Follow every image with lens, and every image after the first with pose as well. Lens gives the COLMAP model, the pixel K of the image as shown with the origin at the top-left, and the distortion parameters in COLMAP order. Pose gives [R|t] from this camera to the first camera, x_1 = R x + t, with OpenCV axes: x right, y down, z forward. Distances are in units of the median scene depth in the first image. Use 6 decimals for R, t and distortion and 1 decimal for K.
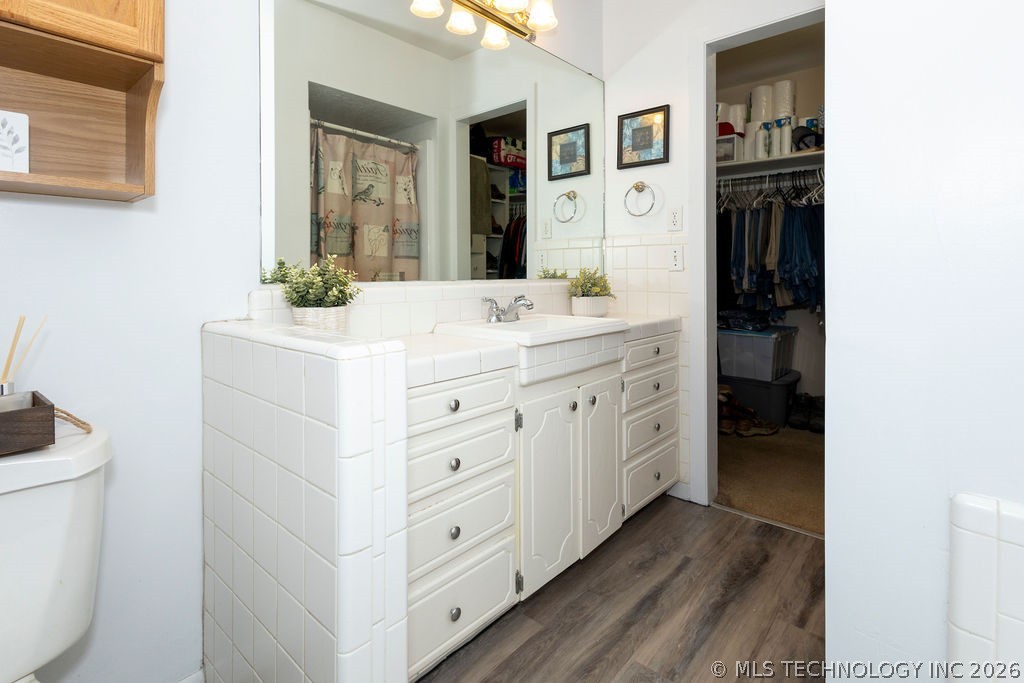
lens RADIAL K [[493.4, 0, 509.8], [0, 493.4, 276.9], [0, 0, 1]] dist [0.001526, -0.001027]
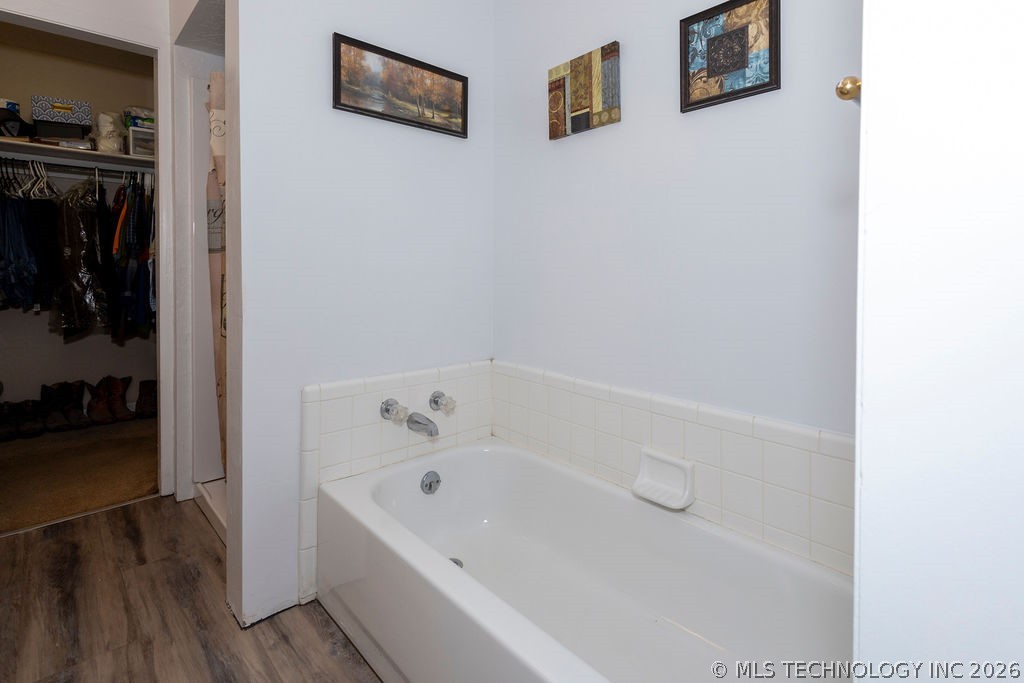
lens RADIAL K [[493.4, 0, 509.8], [0, 493.4, 276.9], [0, 0, 1]] dist [0.001526, -0.001027]
pose [[0.088730, -0.014604, 0.995949, -0.296498], [-0.001609, 0.999889, 0.014805, -0.013043], [-0.996054, -0.002916, 0.088696, -0.006879]]
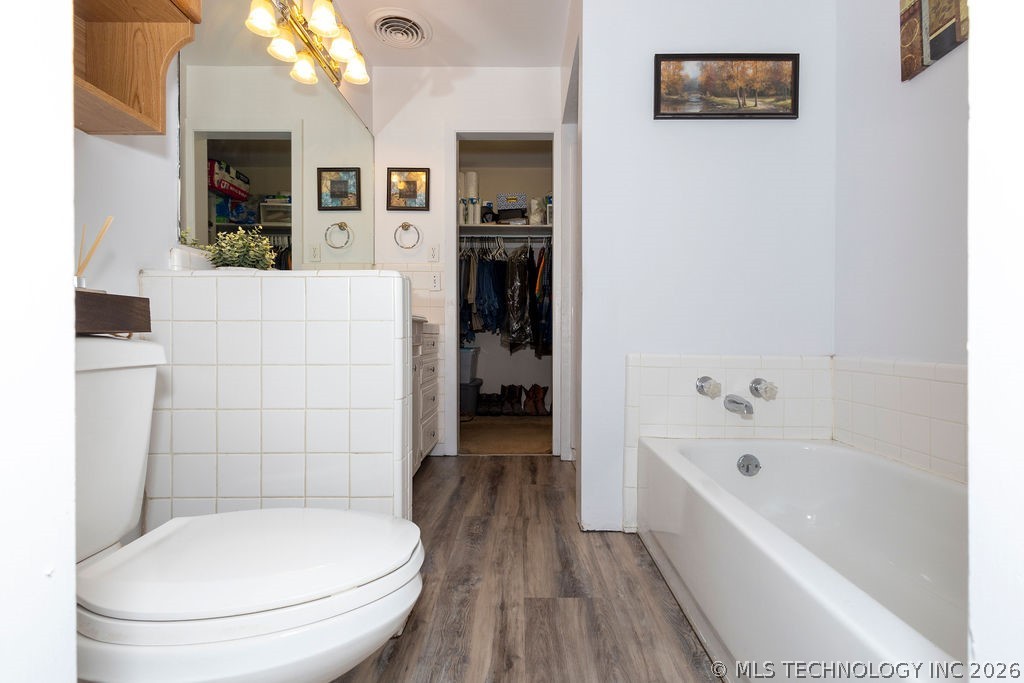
lens RADIAL K [[467.5, 0, 518.6], [0, 467.5, 341.5], [0, 0, 1]] dist [0.001297, -0.000641]
pose [[0.749717, -0.001254, 0.661757, -0.303301], [-0.002182, 0.999988, 0.004367, 0.105859], [-0.661755, -0.004718, 0.749705, -0.113532]]
